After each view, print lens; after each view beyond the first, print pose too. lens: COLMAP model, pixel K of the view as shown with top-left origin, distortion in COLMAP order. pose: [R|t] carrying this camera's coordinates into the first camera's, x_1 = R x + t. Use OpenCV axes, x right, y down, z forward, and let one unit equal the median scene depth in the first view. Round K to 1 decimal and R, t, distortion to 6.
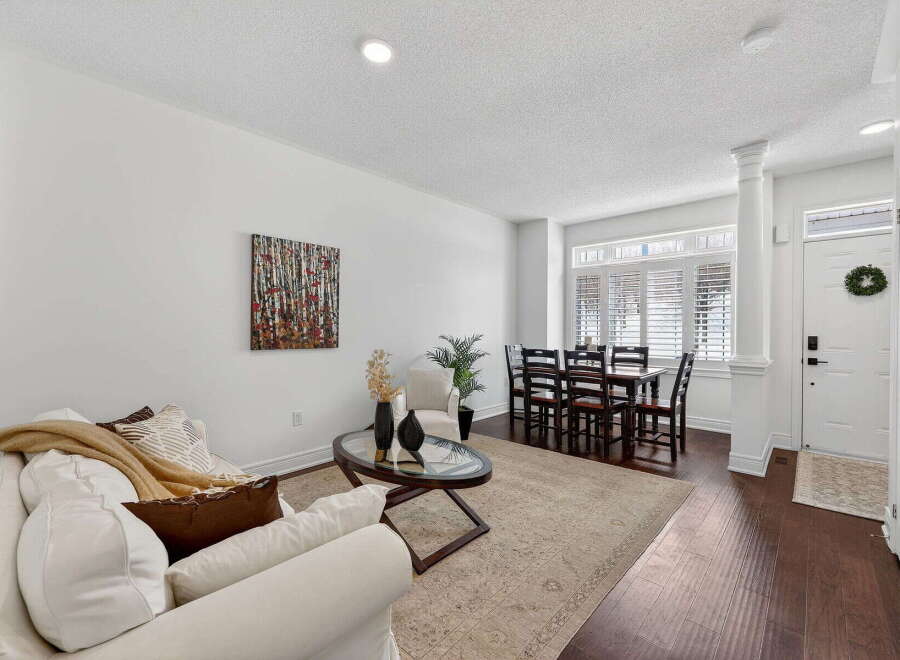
lens RADIAL K [[397.5, 0, 453.2], [0, 397.5, 329.5], [0, 0, 1]] dist [-0.002145, -0.000273]
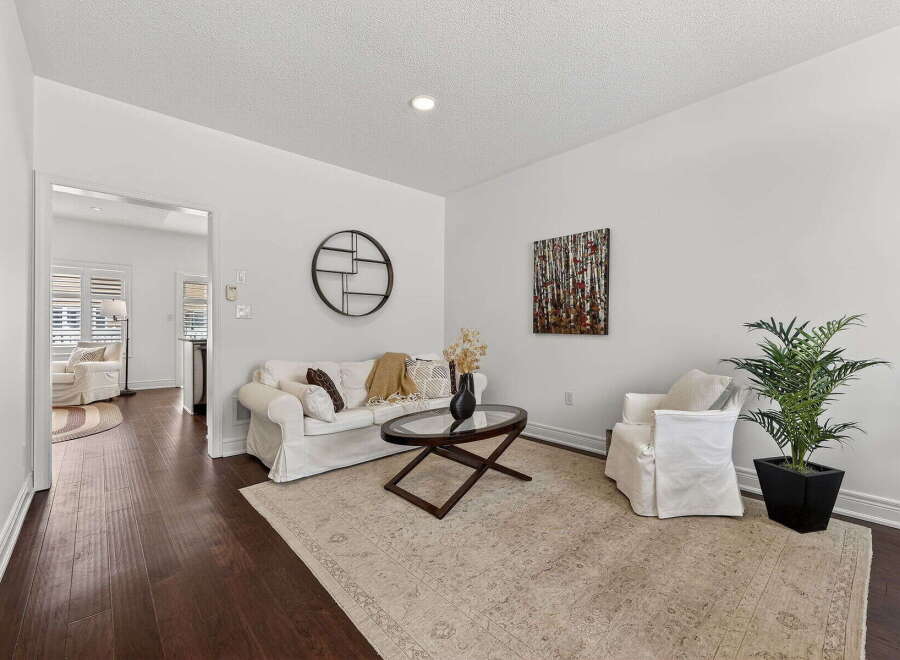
lens RADIAL K [[396.8, 0, 448.1], [0, 396.8, 330.7], [0, 0, 1]] dist [-0.000715, 0.000164]
pose [[-0.112142, -0.000217, -0.993692, 0.727475], [-0.010358, 0.999946, 0.000951, 0.042057], [0.993638, 0.010399, -0.112138, 0.796814]]
